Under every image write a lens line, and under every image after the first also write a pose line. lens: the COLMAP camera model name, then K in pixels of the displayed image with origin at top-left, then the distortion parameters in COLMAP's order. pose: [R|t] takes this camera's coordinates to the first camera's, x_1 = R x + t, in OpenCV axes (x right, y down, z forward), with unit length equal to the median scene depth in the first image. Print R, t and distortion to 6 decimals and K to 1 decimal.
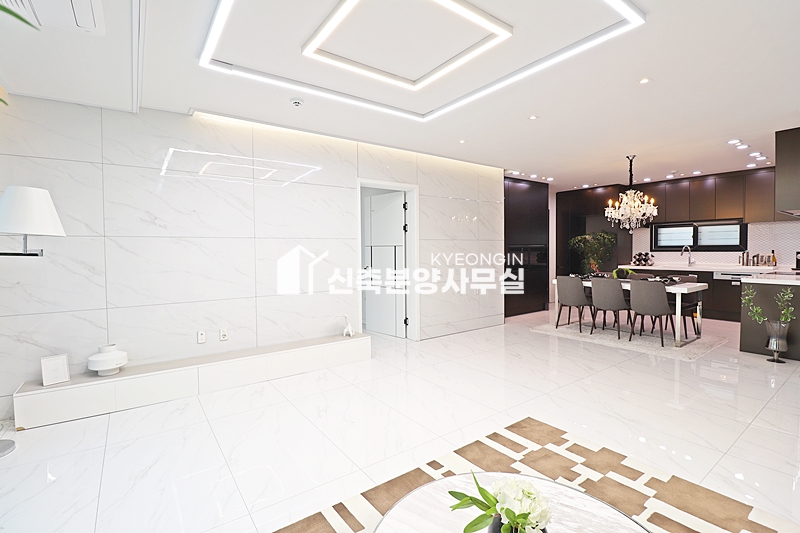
lens RADIAL K [[368.7, 0, 399.6], [0, 368.7, 260.6], [0, 0, 1]] dist [-0.009392, -0.008061]
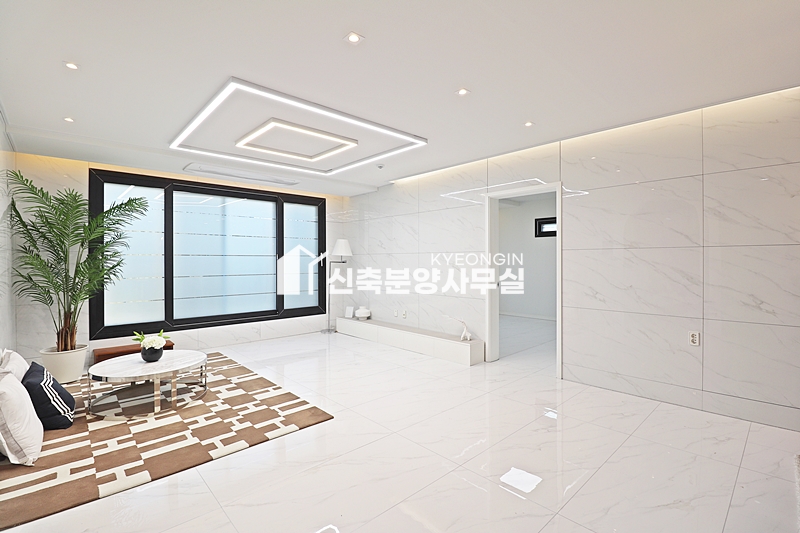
lens RADIAL K [[368.7, 0, 404.7], [0, 368.7, 262.7], [0, 0, 1]] dist [-0.009392, -0.008061]
pose [[0.132496, 0.012366, -0.991106, 1.112176], [-0.032446, 0.999440, 0.008133, -0.036494], [0.990652, 0.031080, 0.132823, 0.800507]]
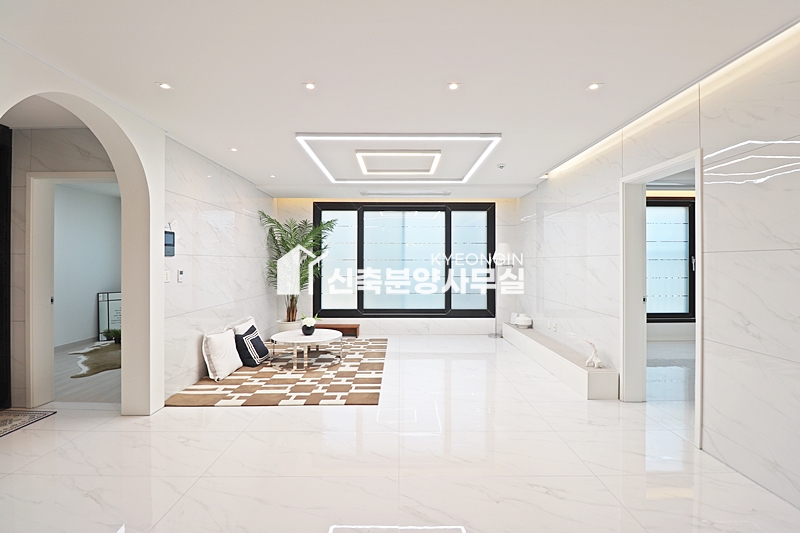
lens RADIAL K [[368.7, 0, 400.1], [0, 368.7, 262.2], [0, 0, 1]] dist [-0.009392, -0.008061]
pose [[-0.577188, 0.005666, -0.816592, 1.008049], [-0.024754, 0.999395, 0.024431, -0.064940], [0.816236, 0.034315, -0.576698, 1.343475]]
